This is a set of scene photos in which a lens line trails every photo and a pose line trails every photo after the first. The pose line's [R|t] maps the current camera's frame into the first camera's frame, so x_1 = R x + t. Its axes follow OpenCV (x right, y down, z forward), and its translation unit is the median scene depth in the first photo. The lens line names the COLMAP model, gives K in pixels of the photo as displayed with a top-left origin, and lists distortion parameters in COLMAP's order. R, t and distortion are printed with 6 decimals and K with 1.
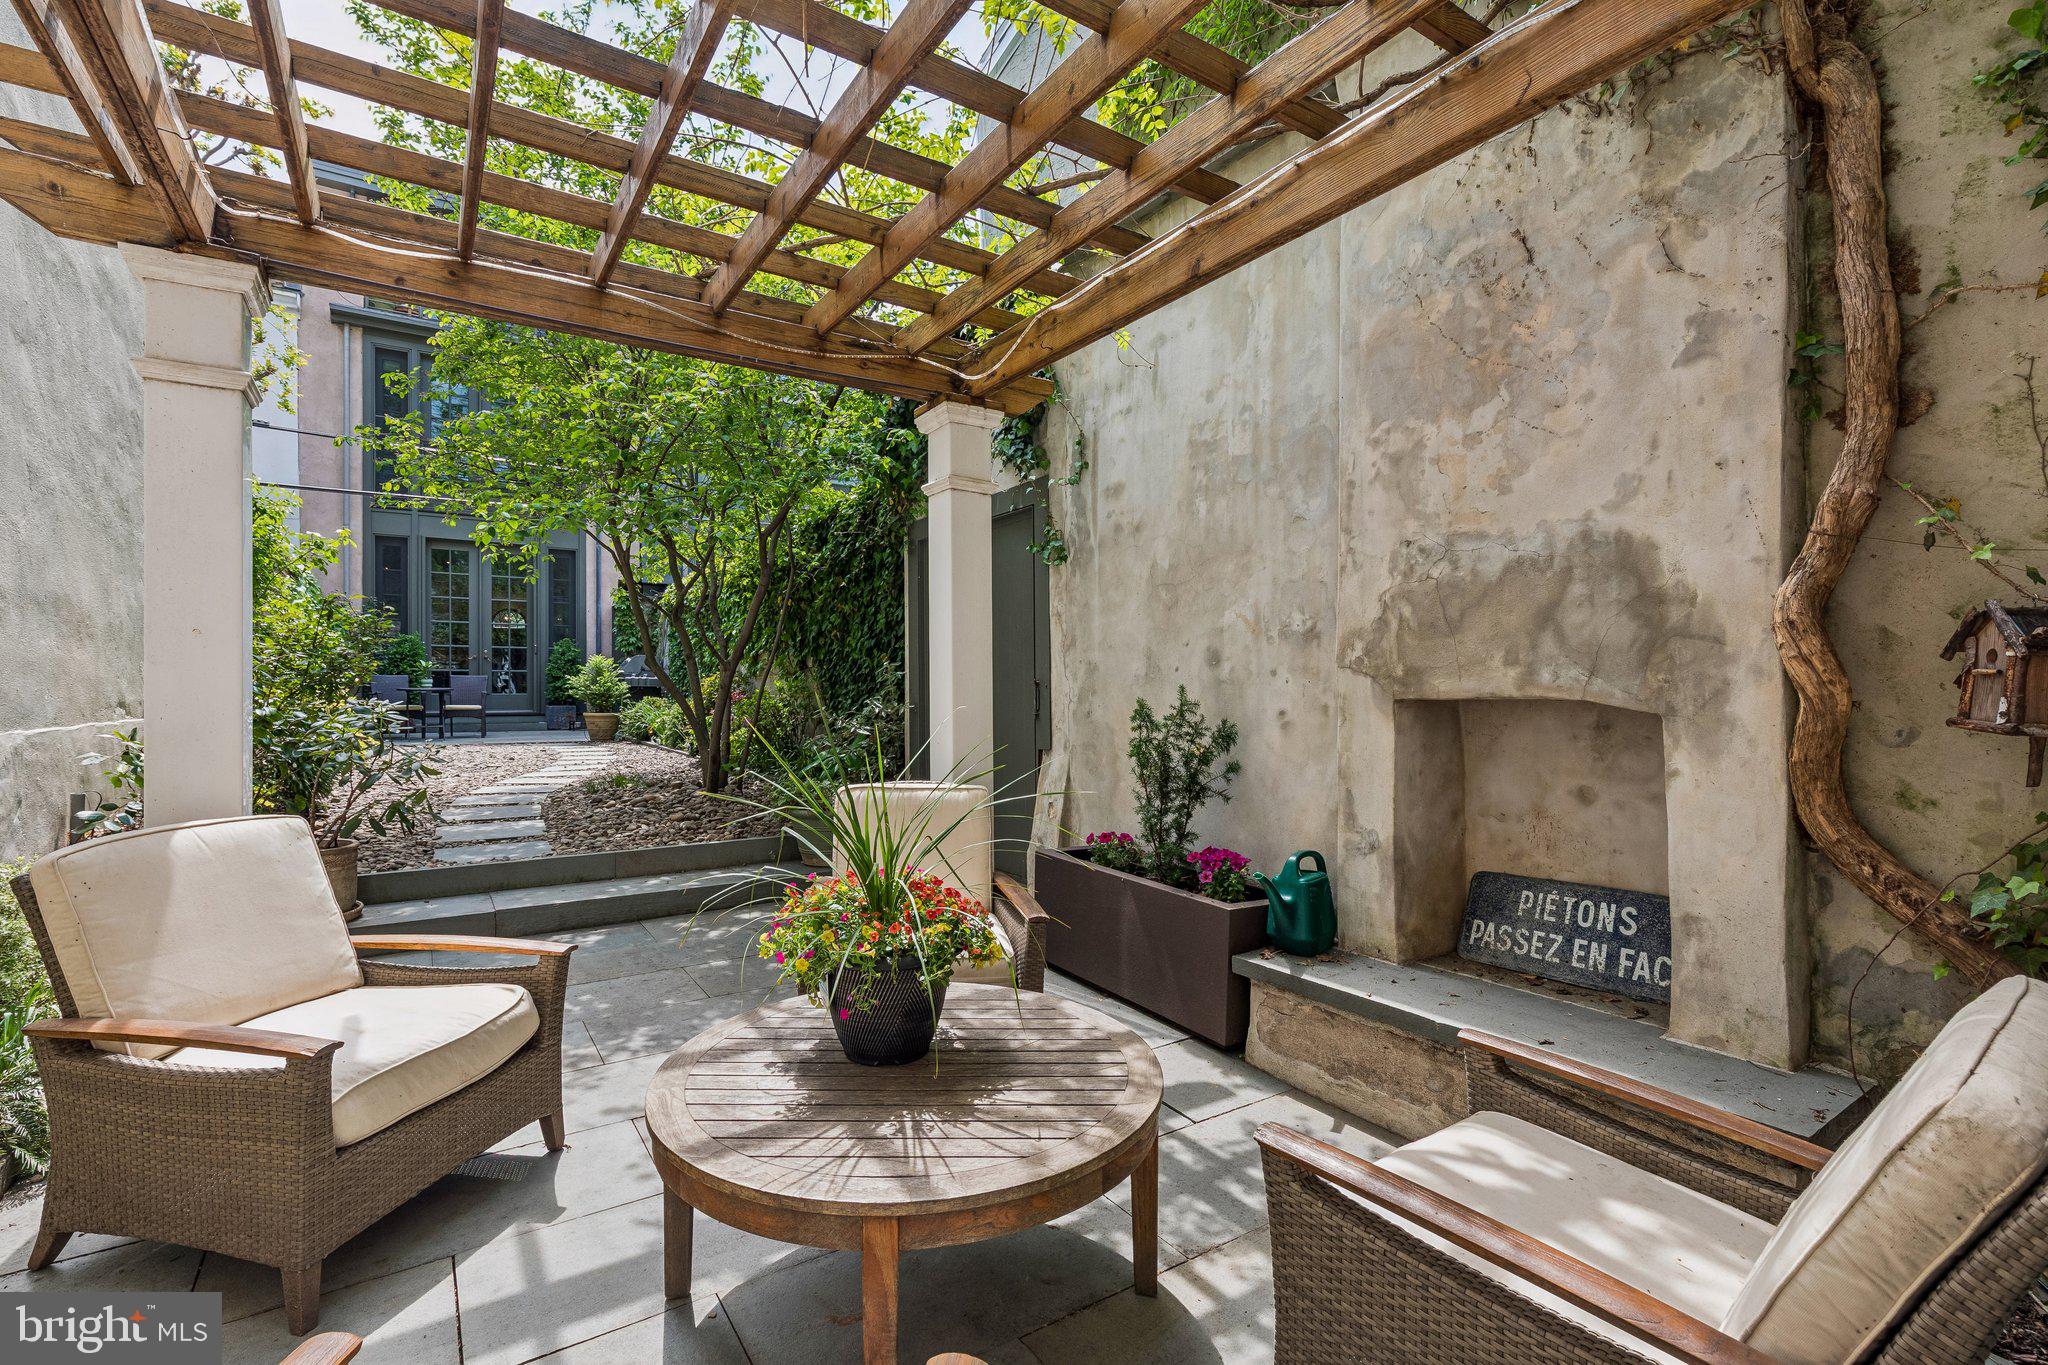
lens RADIAL K [[921.0, 0, 1031.8], [0, 921.0, 693.4], [0, 0, 1]] dist [-0.001009, -0.000128]
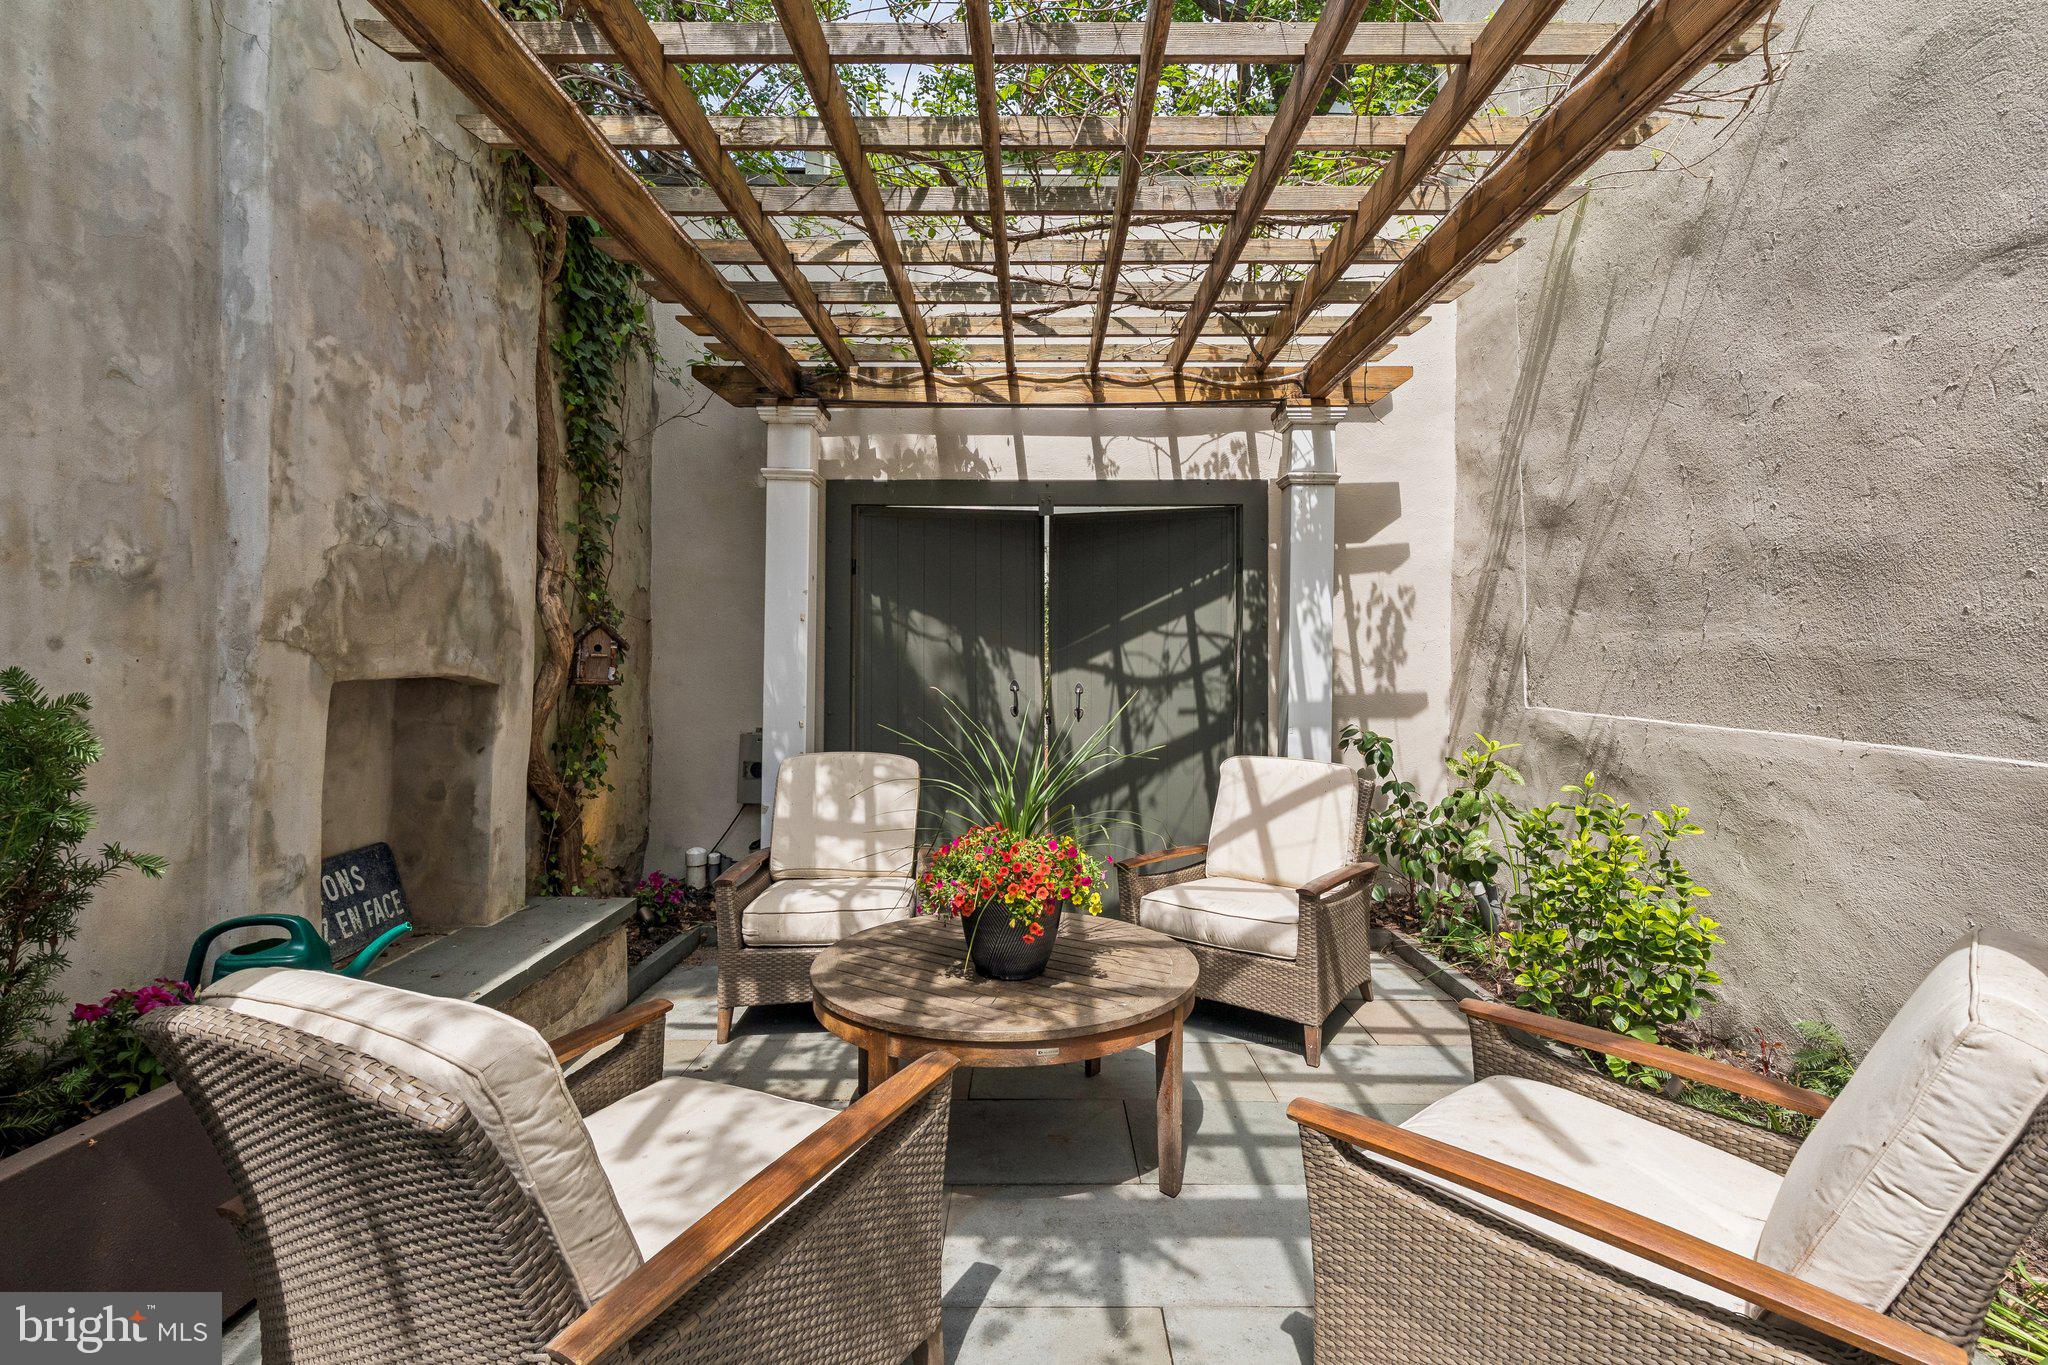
lens RADIAL K [[934.8, 0, 1024.0], [0, 934.8, 682.5], [0, 0, 1]] dist [0.005078, 0.000051]
pose [[-0.819440, -0.018788, 0.572856, -0.616568], [0.001865, 0.999370, 0.035445, -0.022839], [-0.573161, 0.030113, -0.818889, 1.407260]]
